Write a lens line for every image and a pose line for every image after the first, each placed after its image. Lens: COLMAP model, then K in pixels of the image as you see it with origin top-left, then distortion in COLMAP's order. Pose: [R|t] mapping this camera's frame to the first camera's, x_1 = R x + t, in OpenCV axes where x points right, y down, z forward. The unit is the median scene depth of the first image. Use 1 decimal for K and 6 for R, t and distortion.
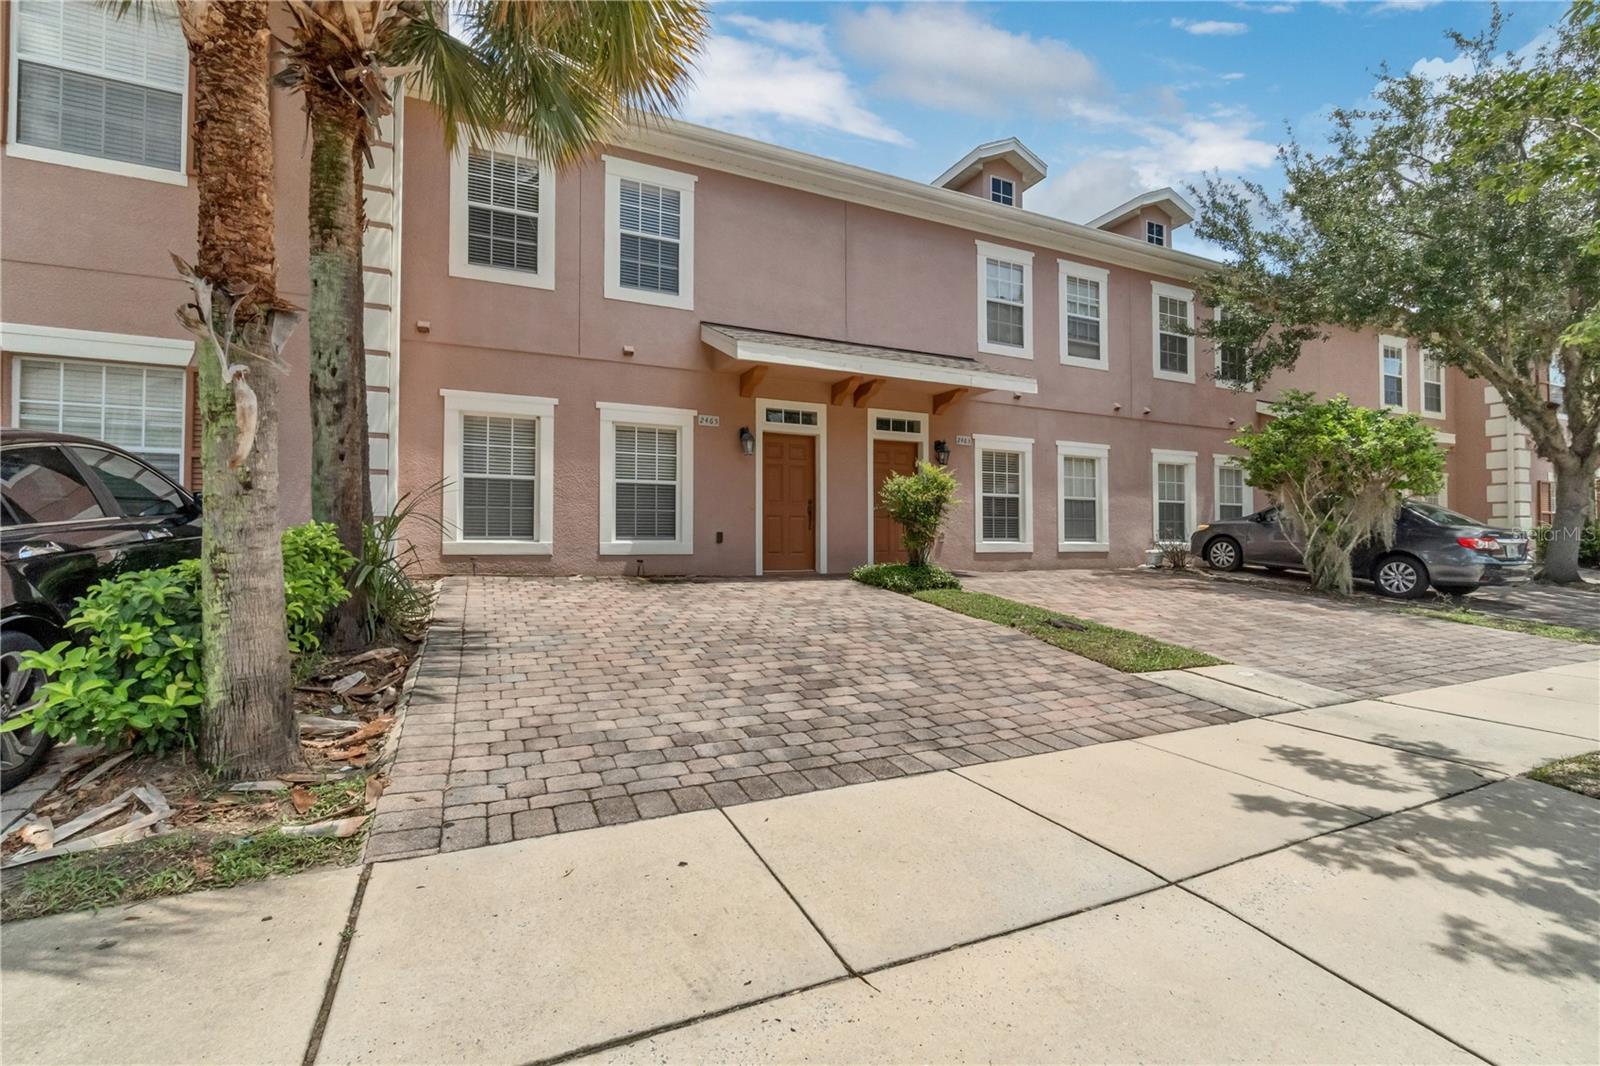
lens RADIAL K [[697.0, 0, 807.8], [0, 697.0, 525.6], [0, 0, 1]] dist [-0.004206, 0.001529]
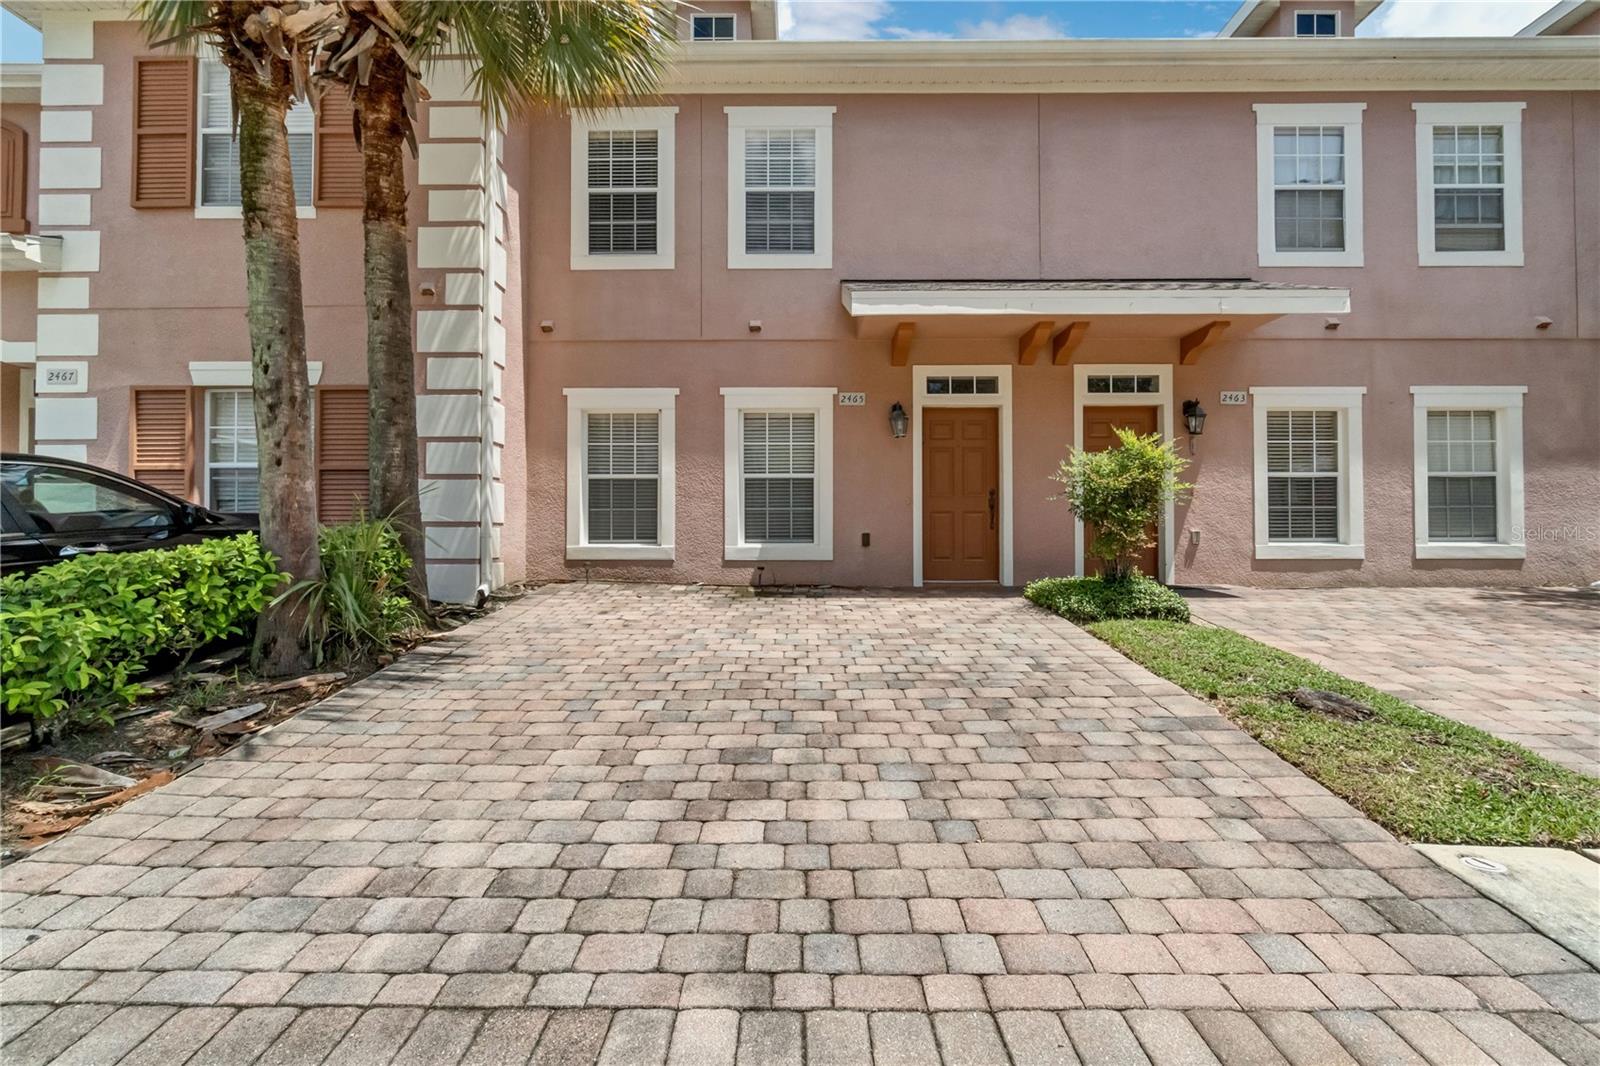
lens RADIAL K [[697.0, 0, 811.0], [0, 697.0, 526.2], [0, 0, 1]] dist [-0.004206, 0.001529]
pose [[0.902432, -0.008294, -0.430752, 0.175789], [0.012887, 0.999887, 0.007746, -0.006321], [0.430639, -0.012541, 0.902437, 0.237468]]
